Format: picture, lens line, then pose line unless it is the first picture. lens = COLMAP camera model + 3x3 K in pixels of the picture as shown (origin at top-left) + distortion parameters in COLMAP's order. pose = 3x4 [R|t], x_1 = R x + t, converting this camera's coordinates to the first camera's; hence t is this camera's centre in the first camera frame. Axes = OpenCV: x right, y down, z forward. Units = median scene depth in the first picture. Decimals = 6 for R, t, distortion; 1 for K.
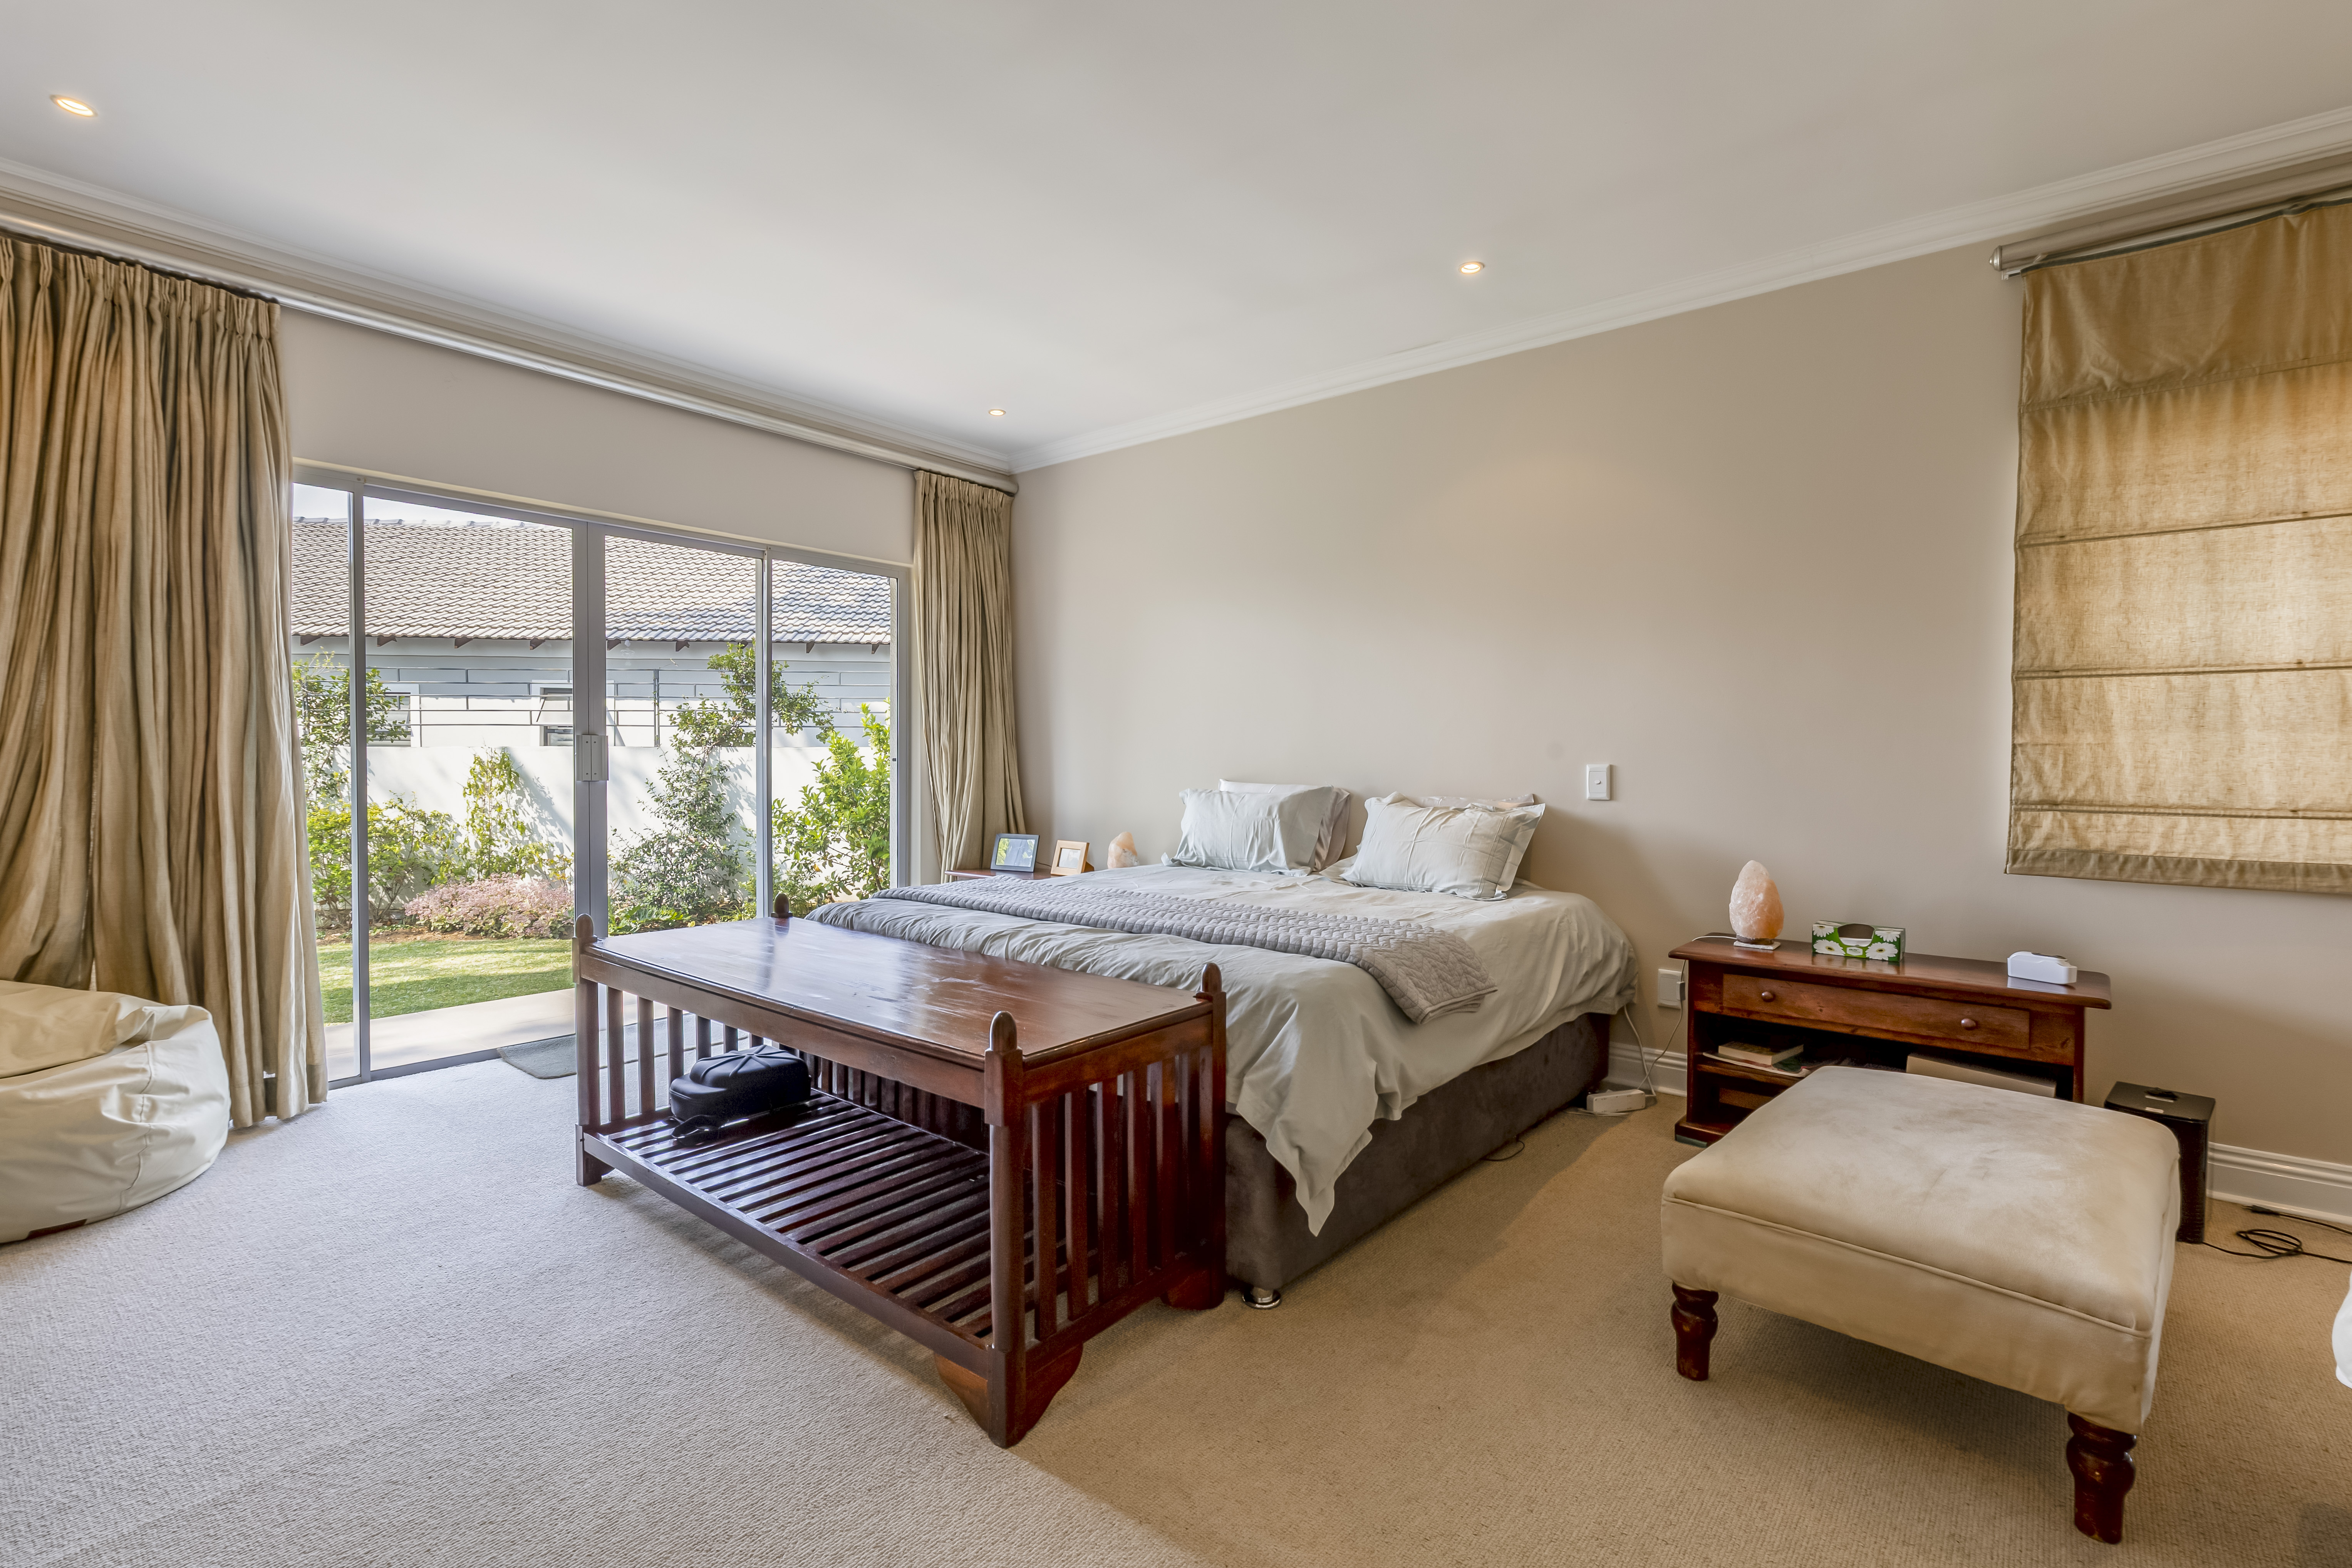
lens RADIAL K [[1050.2, 0, 1176.0], [0, 1050.2, 784.0], [0, 0, 1]] dist [-0.002799, -0.001300]
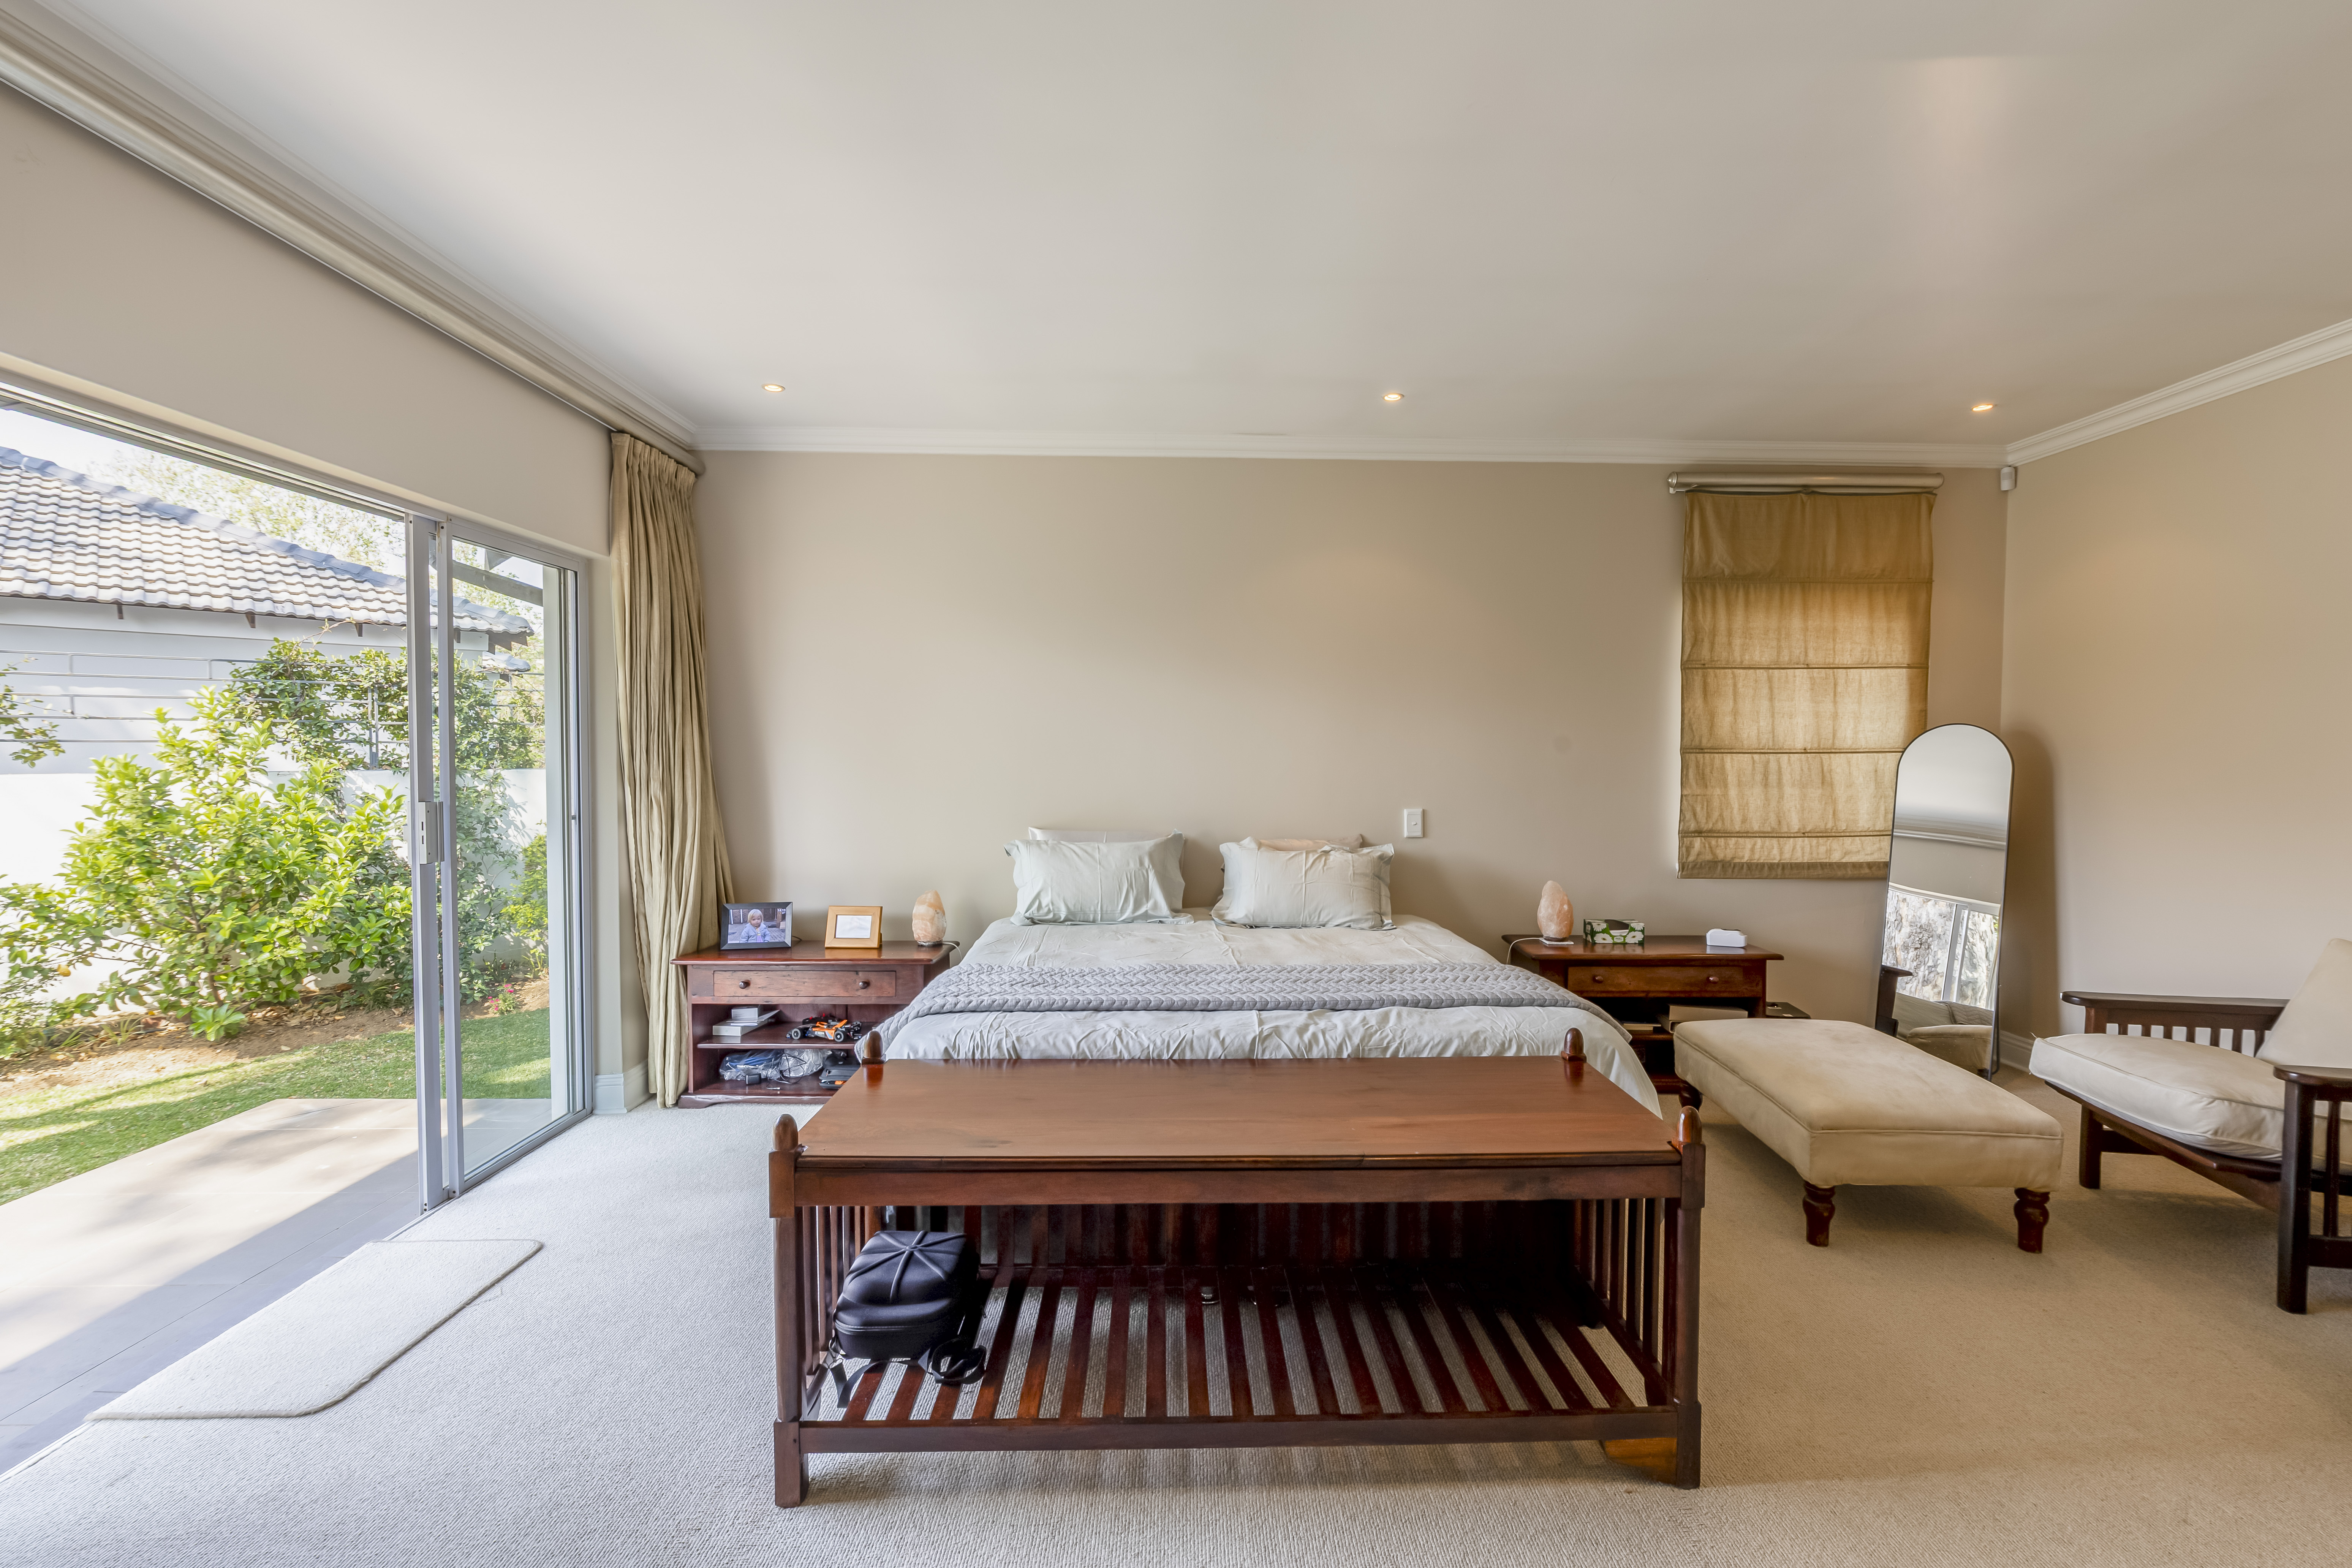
lens RADIAL K [[1045.6, 0, 1211.7], [0, 1045.6, 780.5], [0, 0, 1]] dist [-0.001674, -0.000089]
pose [[0.756699, -0.021290, 0.653416, -0.767937], [0.017935, 0.999769, 0.011805, -0.092994], [-0.653517, 0.002786, 0.756907, 0.290088]]
